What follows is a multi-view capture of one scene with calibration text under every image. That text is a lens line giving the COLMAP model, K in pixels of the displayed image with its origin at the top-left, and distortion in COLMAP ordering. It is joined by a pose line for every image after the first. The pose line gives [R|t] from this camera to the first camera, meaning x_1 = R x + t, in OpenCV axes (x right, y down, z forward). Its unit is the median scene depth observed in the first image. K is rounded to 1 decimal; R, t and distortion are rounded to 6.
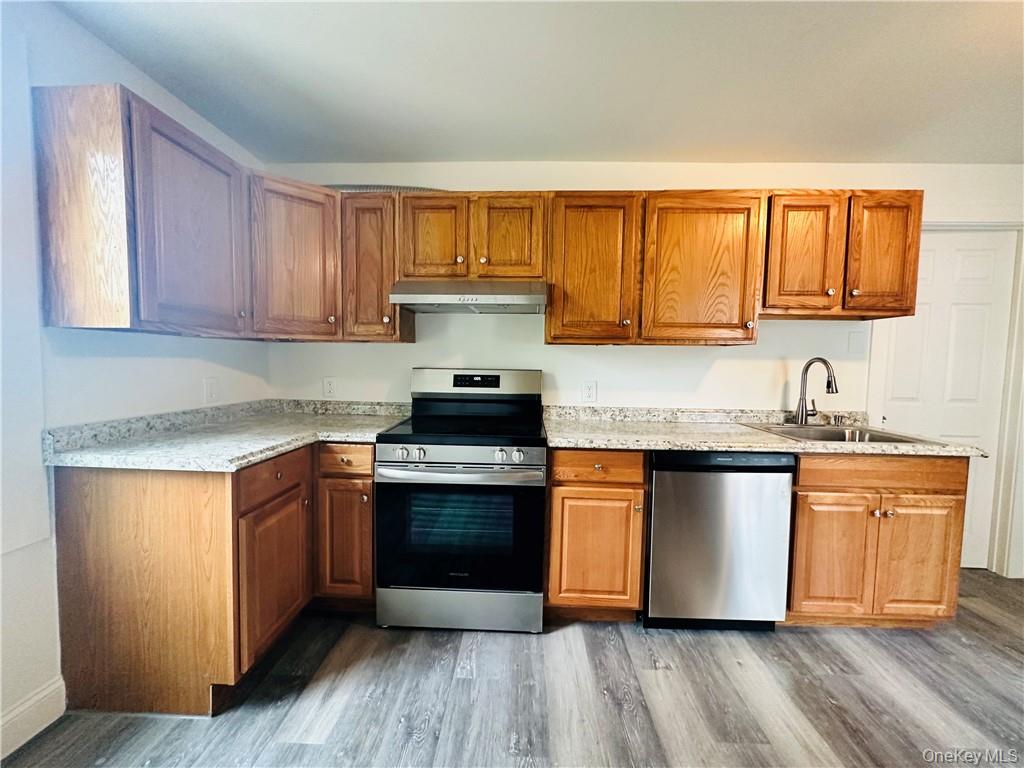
lens RADIAL K [[408.0, 0, 506.4], [0, 408.0, 381.0], [0, 0, 1]] dist [-0.003552, 0.000836]
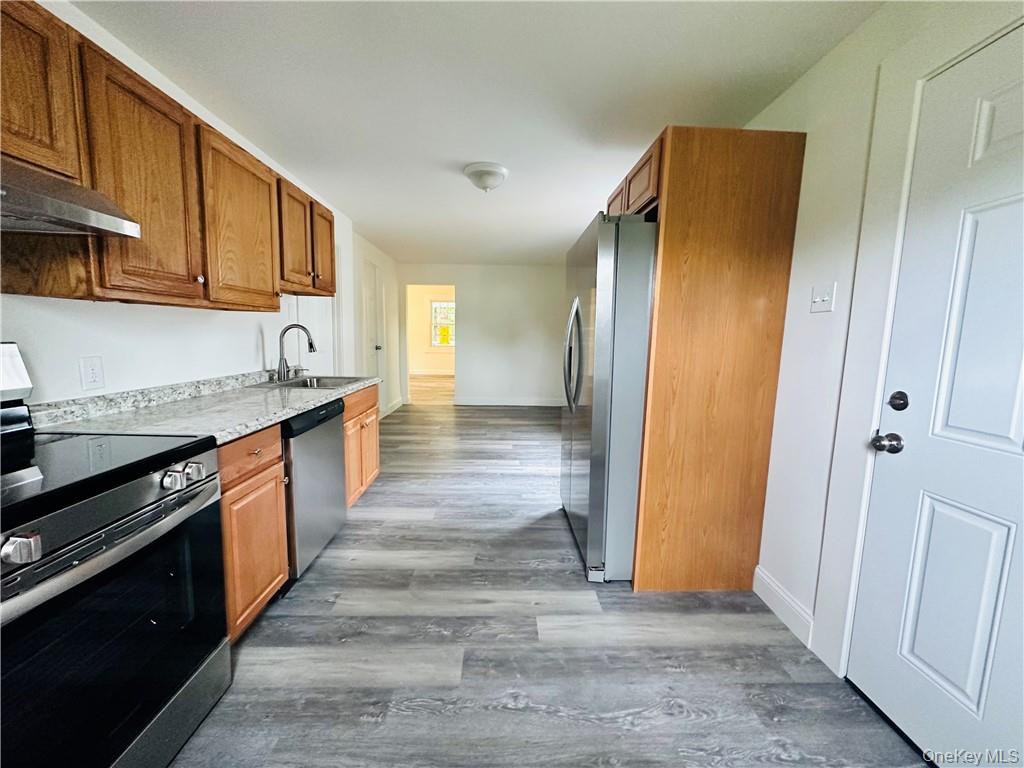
lens RADIAL K [[408.0, 0, 522.3], [0, 408.0, 377.8], [0, 0, 1]] dist [-0.003552, 0.000836]
pose [[-0.091468, -0.121042, 0.988424, -0.649557], [0.021537, 0.992112, 0.123487, -0.040980], [-0.995575, 0.032582, -0.088140, 0.497435]]
